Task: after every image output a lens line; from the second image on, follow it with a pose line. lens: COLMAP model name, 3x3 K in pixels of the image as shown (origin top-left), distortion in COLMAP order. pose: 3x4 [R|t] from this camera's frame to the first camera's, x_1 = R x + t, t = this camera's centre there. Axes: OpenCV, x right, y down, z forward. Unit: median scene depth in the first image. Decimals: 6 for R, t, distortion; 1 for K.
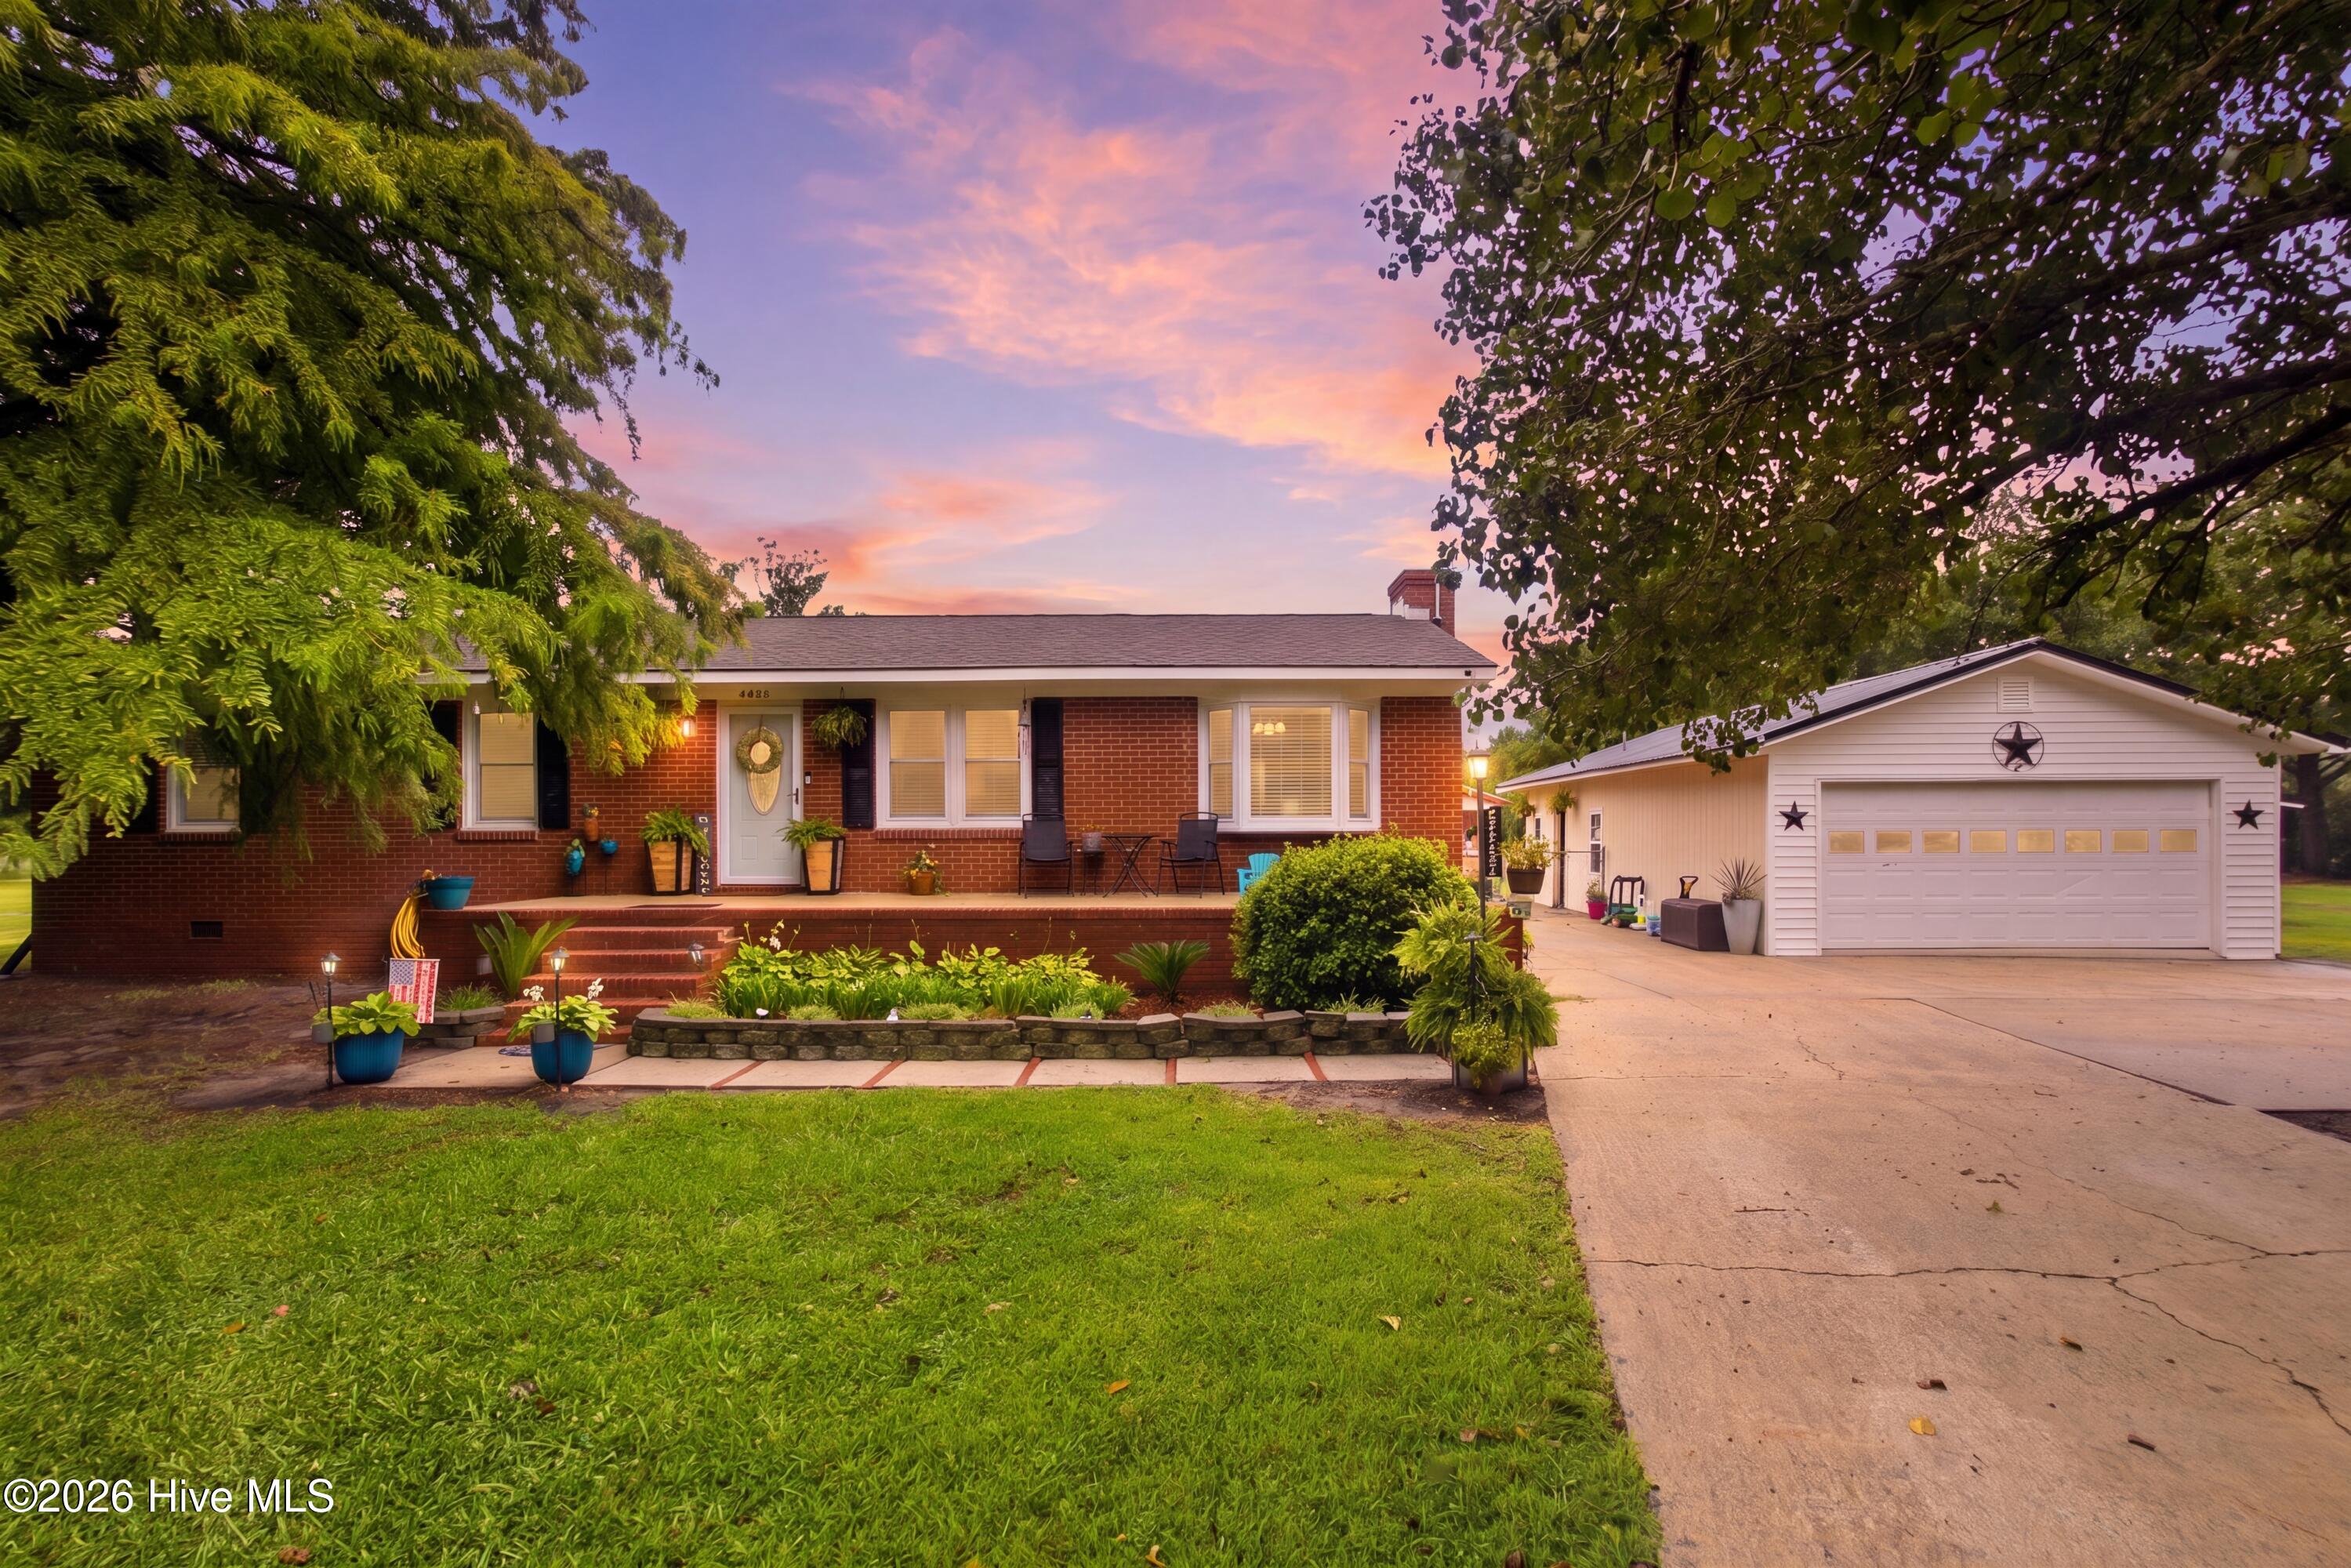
lens RADIAL K [[1164.5, 0, 1186.2], [0, 1164.5, 836.4], [0, 0, 1]] dist [-0.012764, 0.019869]
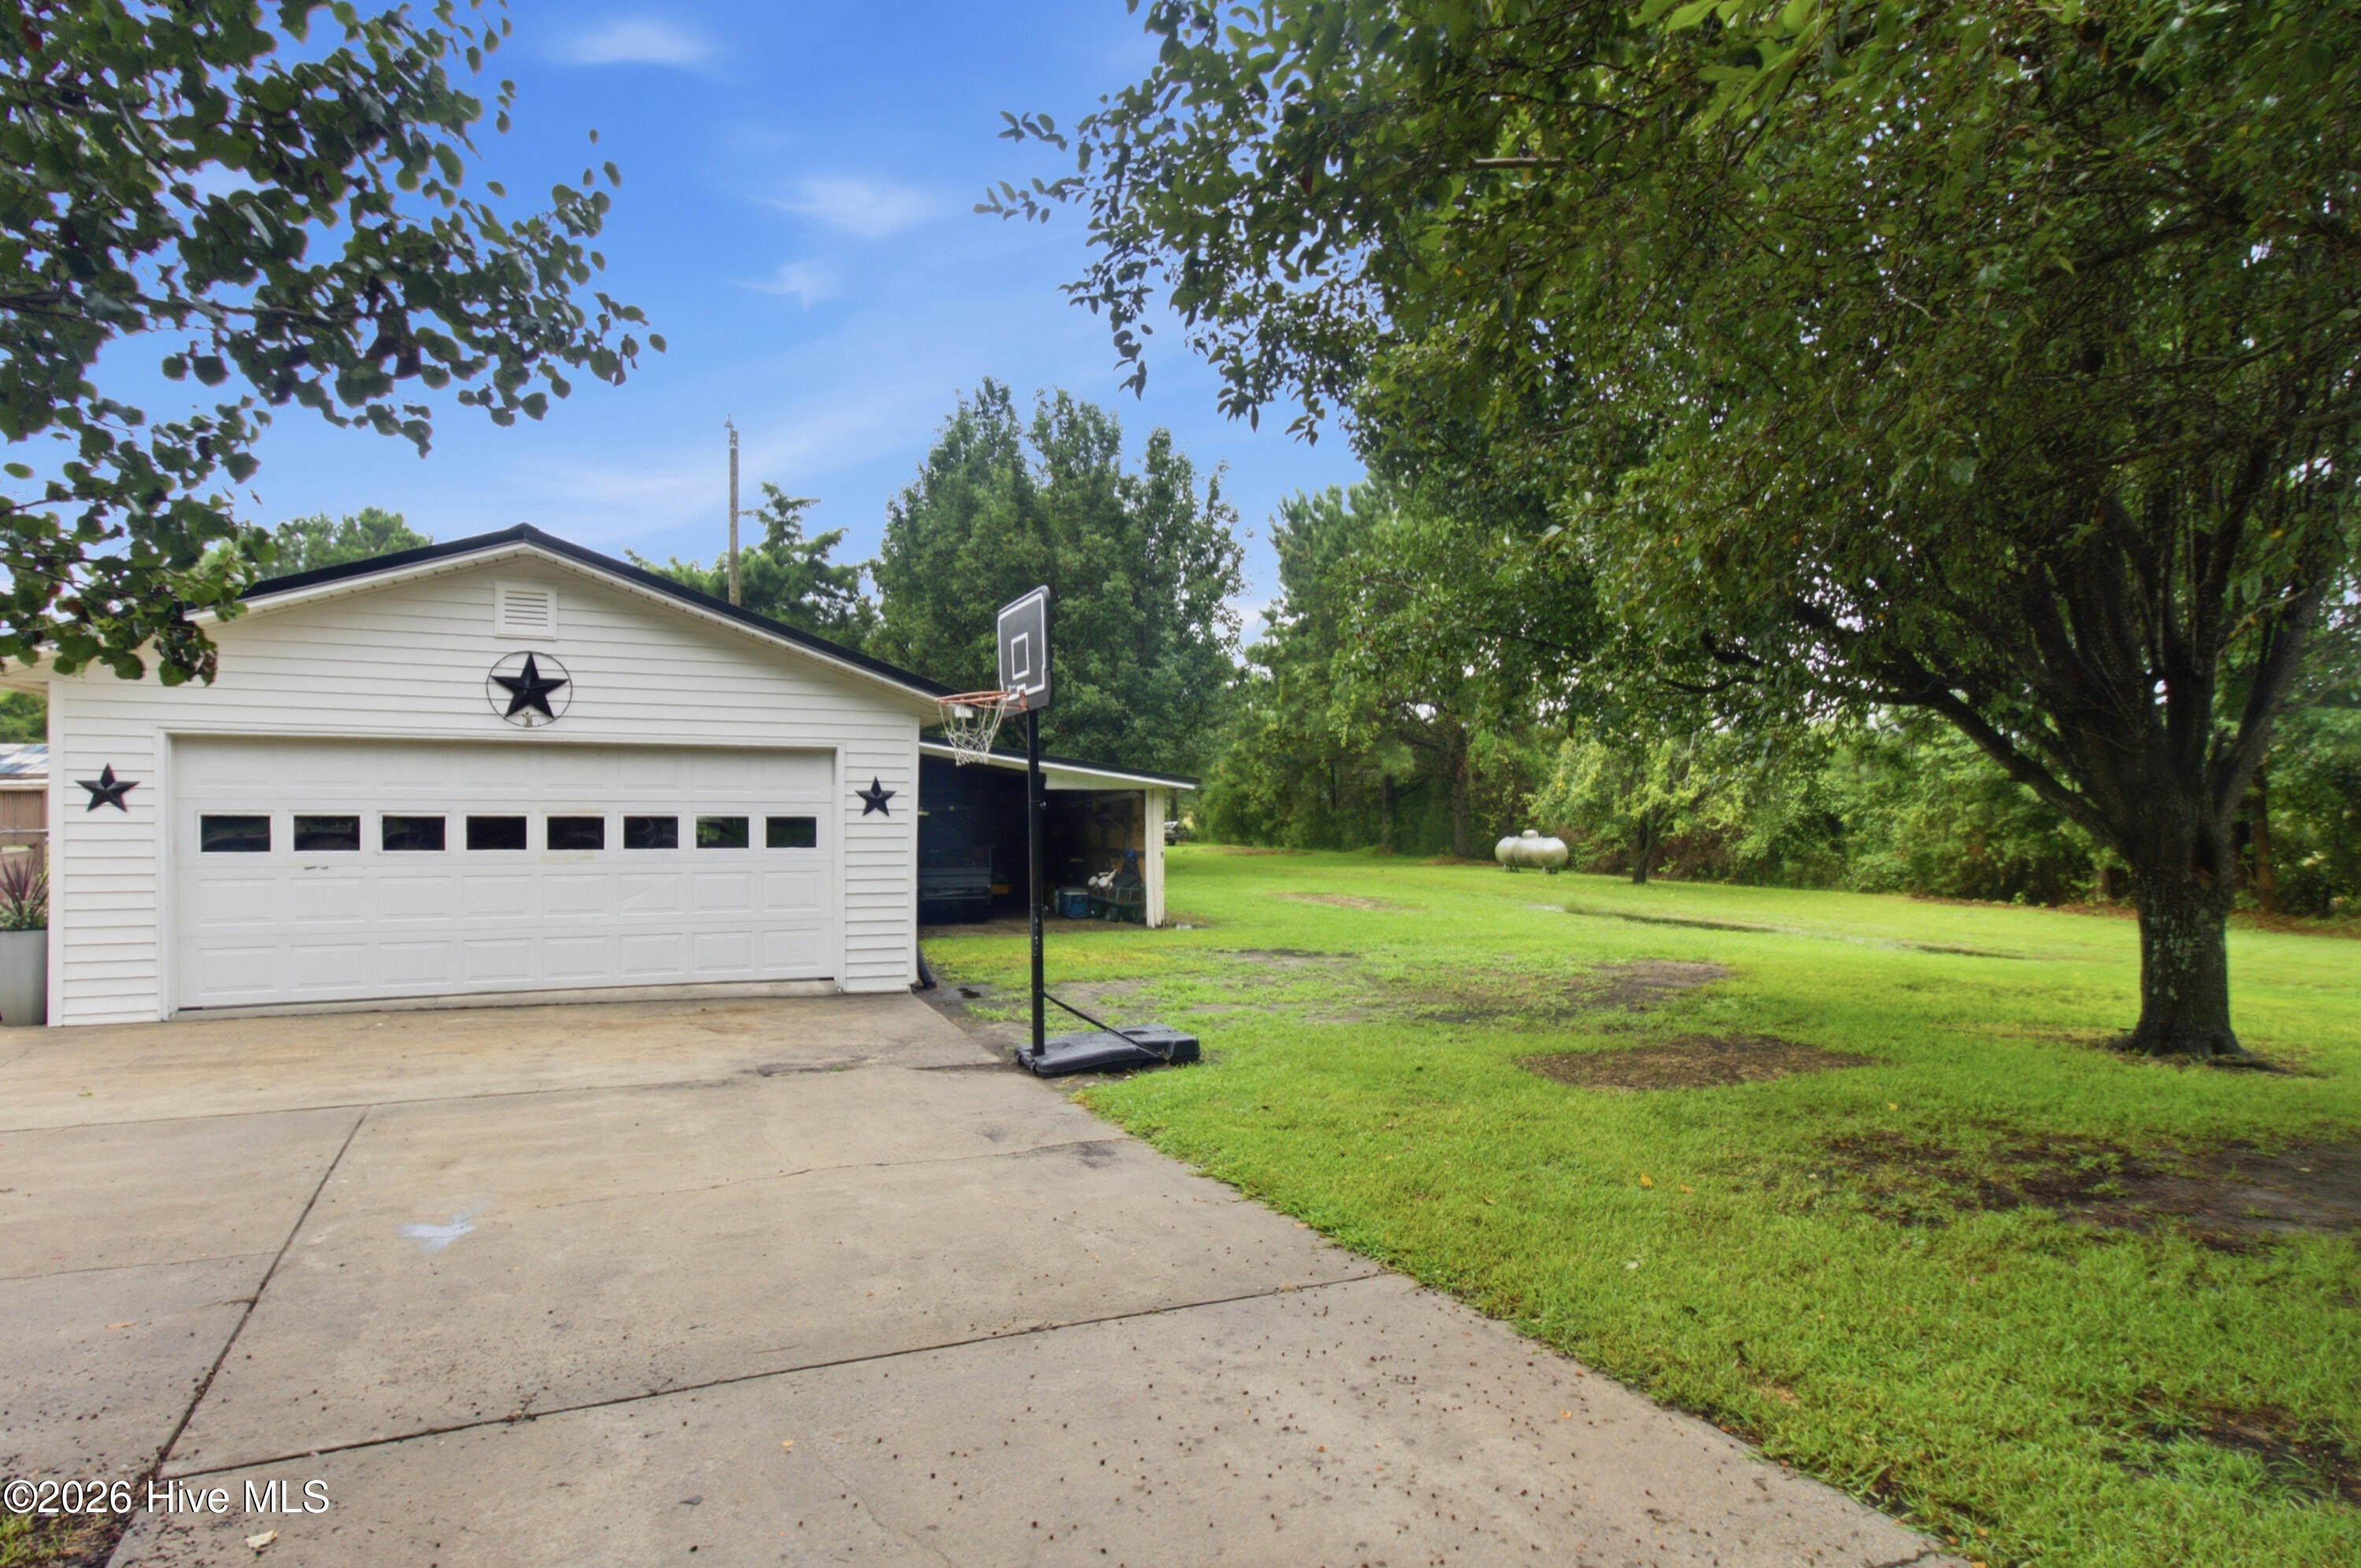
lens RADIAL K [[1169.2, 0, 1191.3], [0, 1169.2, 836.6], [0, 0, 1]] dist [-0.012764, 0.019869]
pose [[0.922437, 0.001112, 0.386145, 0.806370], [-0.006563, 0.999897, 0.012796, -0.004138], [-0.386091, -0.014338, 0.922349, 0.238479]]
